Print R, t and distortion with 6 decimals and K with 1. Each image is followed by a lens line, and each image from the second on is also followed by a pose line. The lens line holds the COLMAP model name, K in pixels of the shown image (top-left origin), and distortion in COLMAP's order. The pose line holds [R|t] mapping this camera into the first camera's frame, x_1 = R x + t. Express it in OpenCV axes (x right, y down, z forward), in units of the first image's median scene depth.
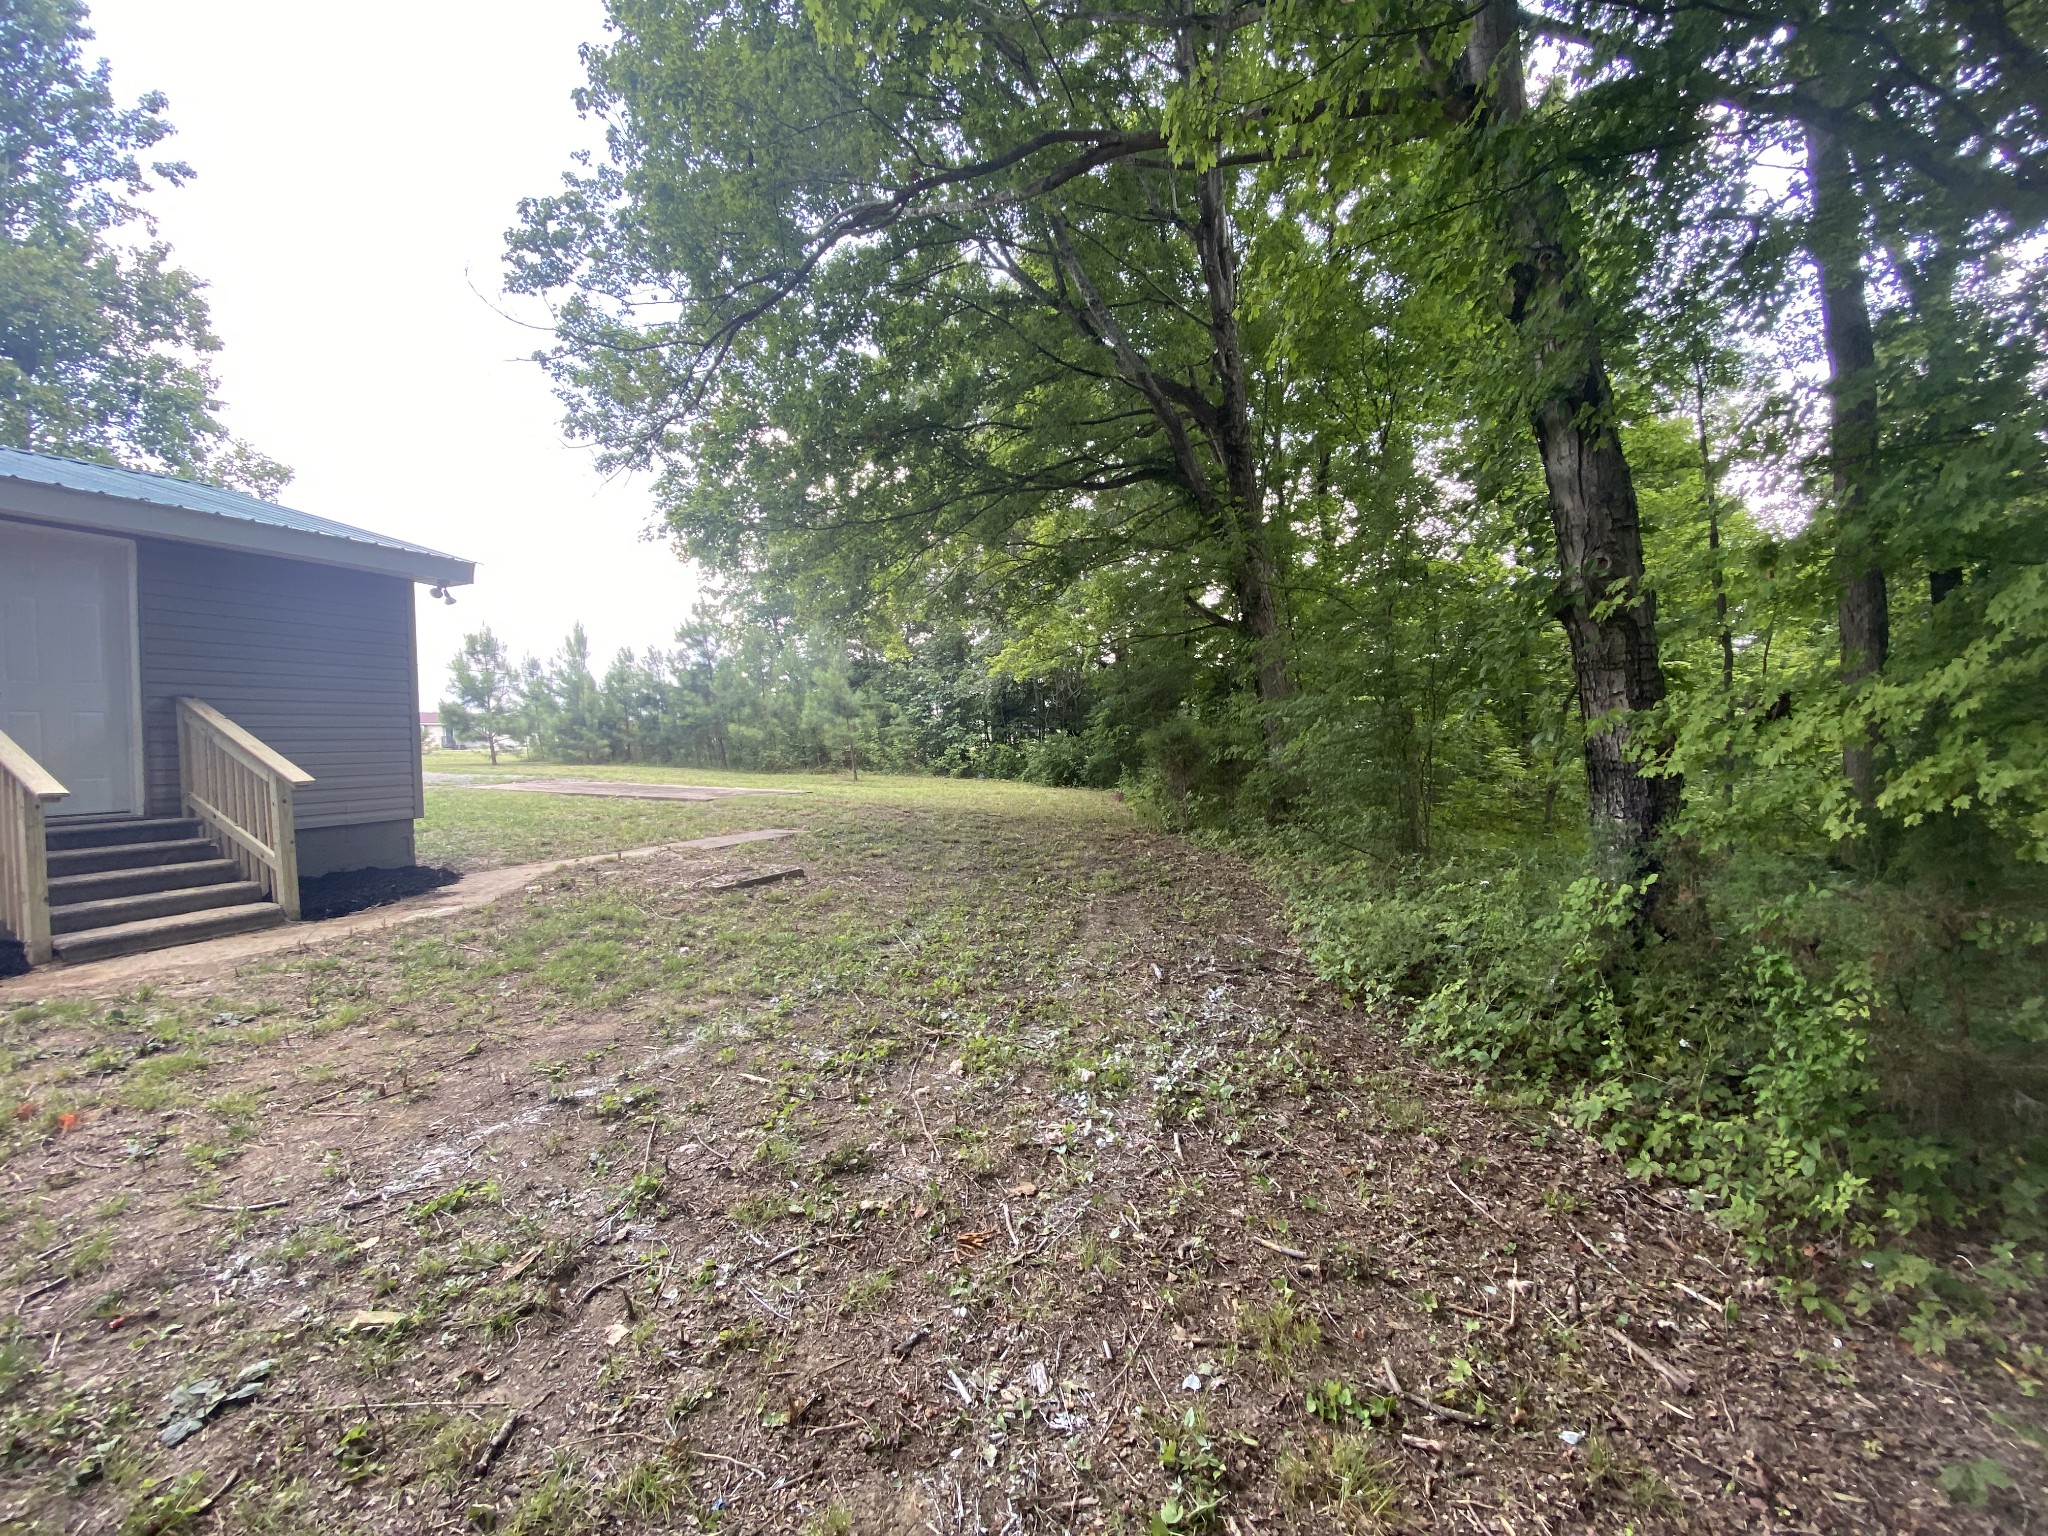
lens RADIAL K [[831.8, 0, 1035.2], [0, 831.8, 758.8], [0, 0, 1]] dist [0.013384, -0.016743]
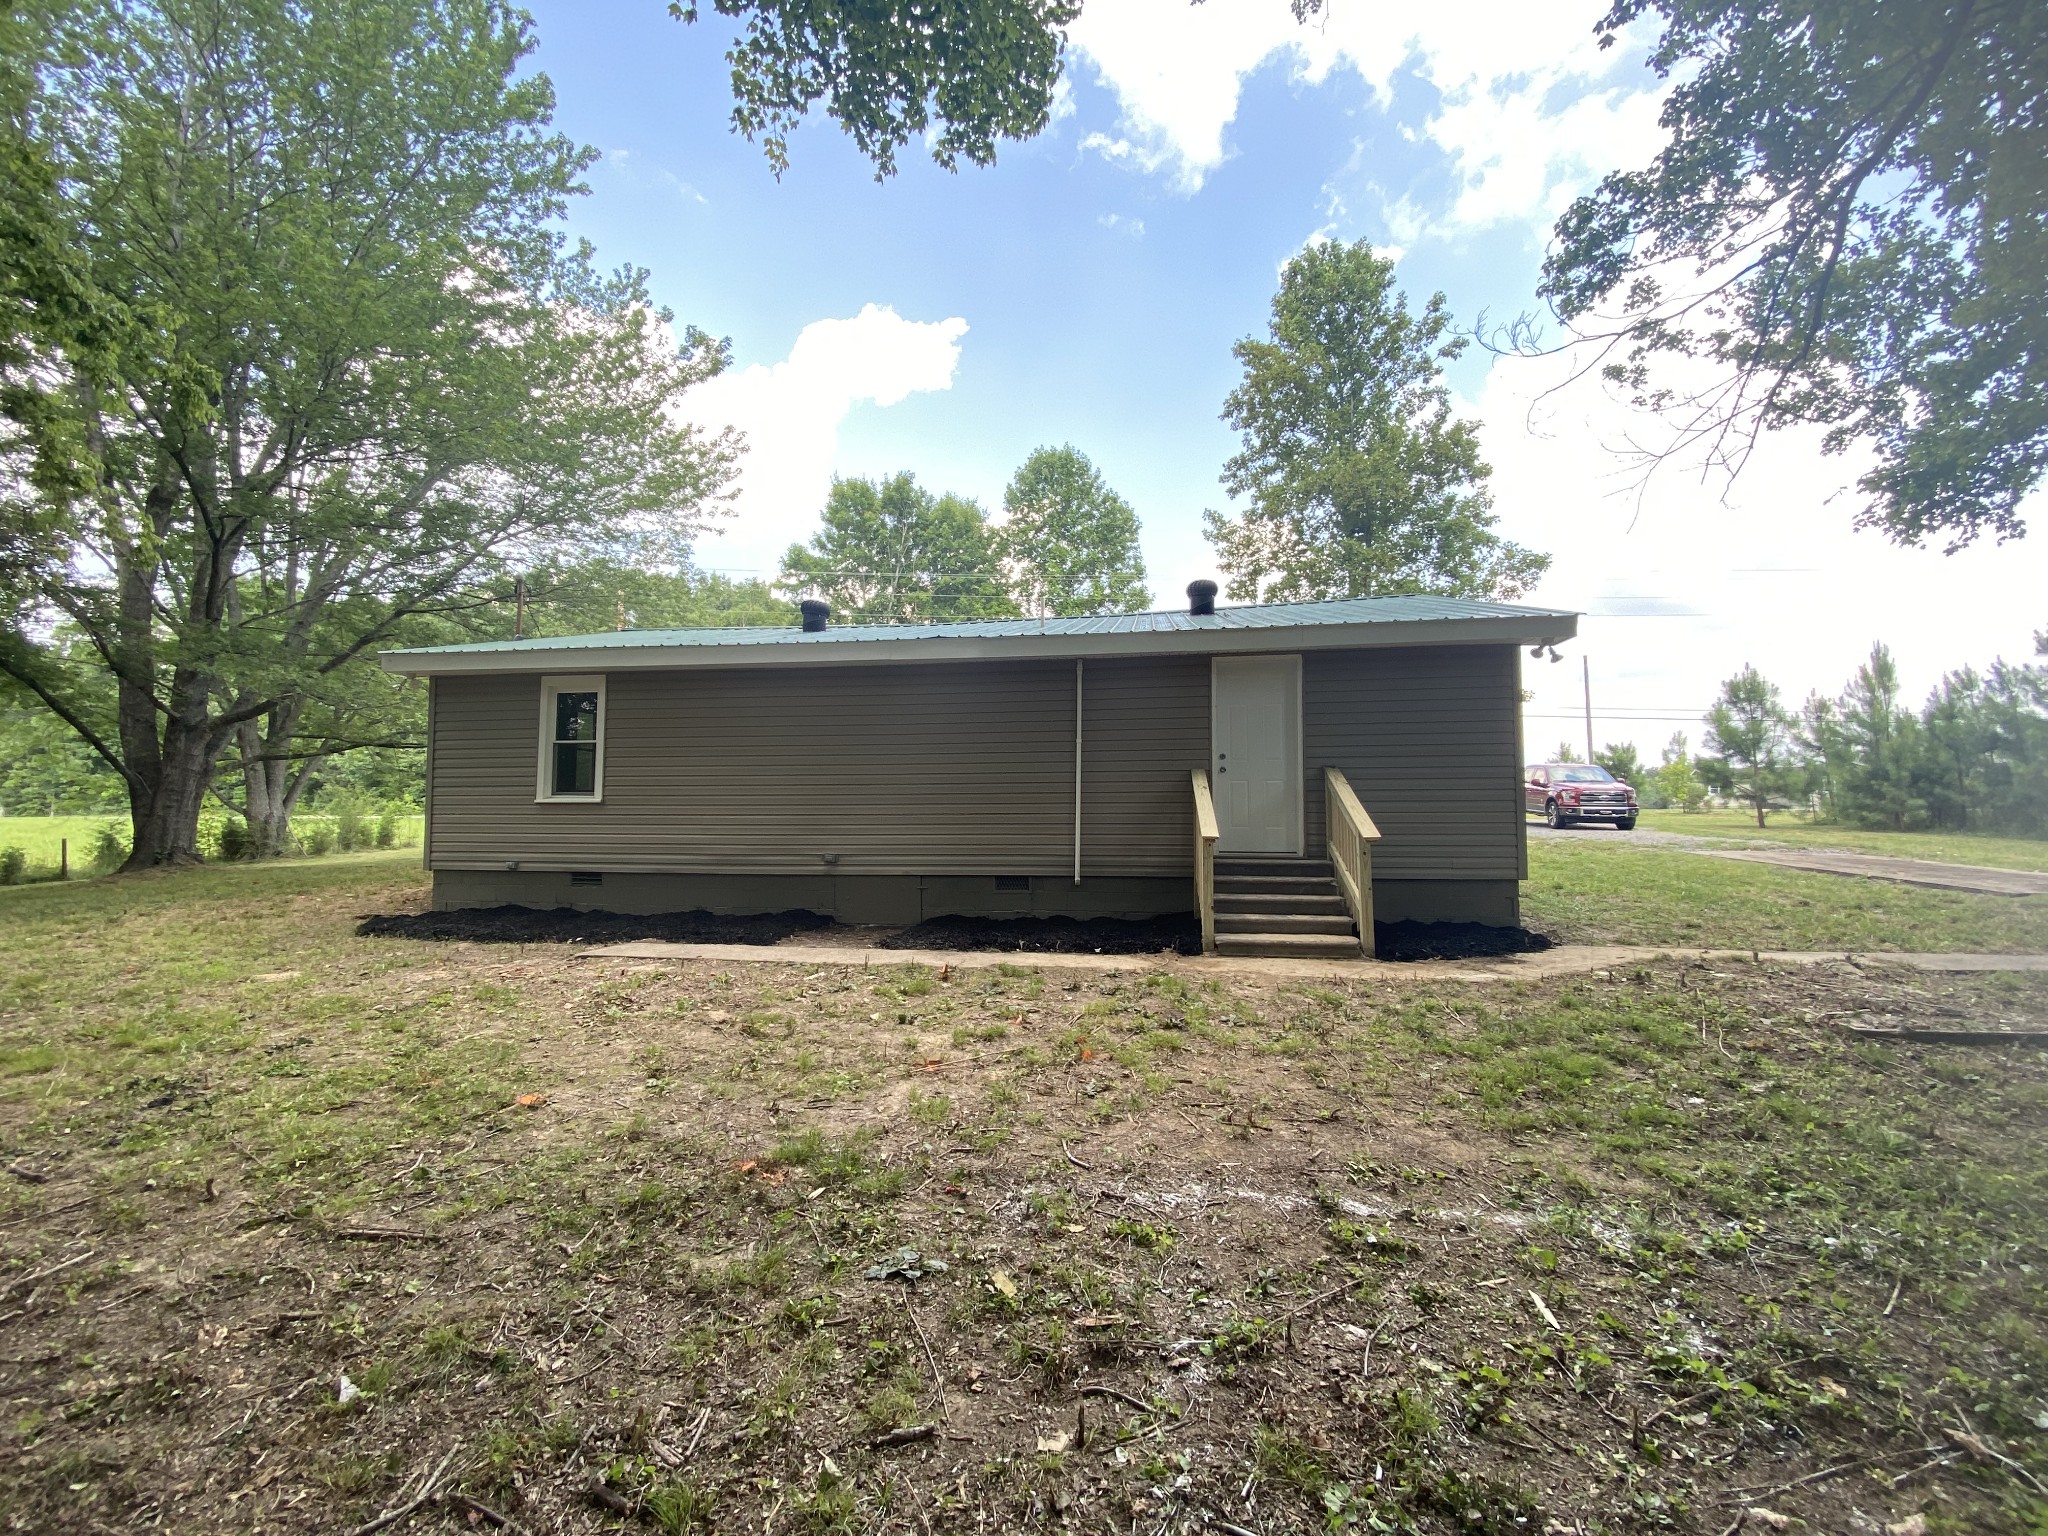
lens RADIAL K [[831.8, 0, 1010.1], [0, 831.8, 763.0], [0, 0, 1]] dist [0.013384, -0.016743]
pose [[0.208820, -0.036113, -0.977287, 0.172979], [-0.025362, 0.998782, -0.042326, -0.016121], [0.977625, 0.033625, 0.207650, 0.285840]]
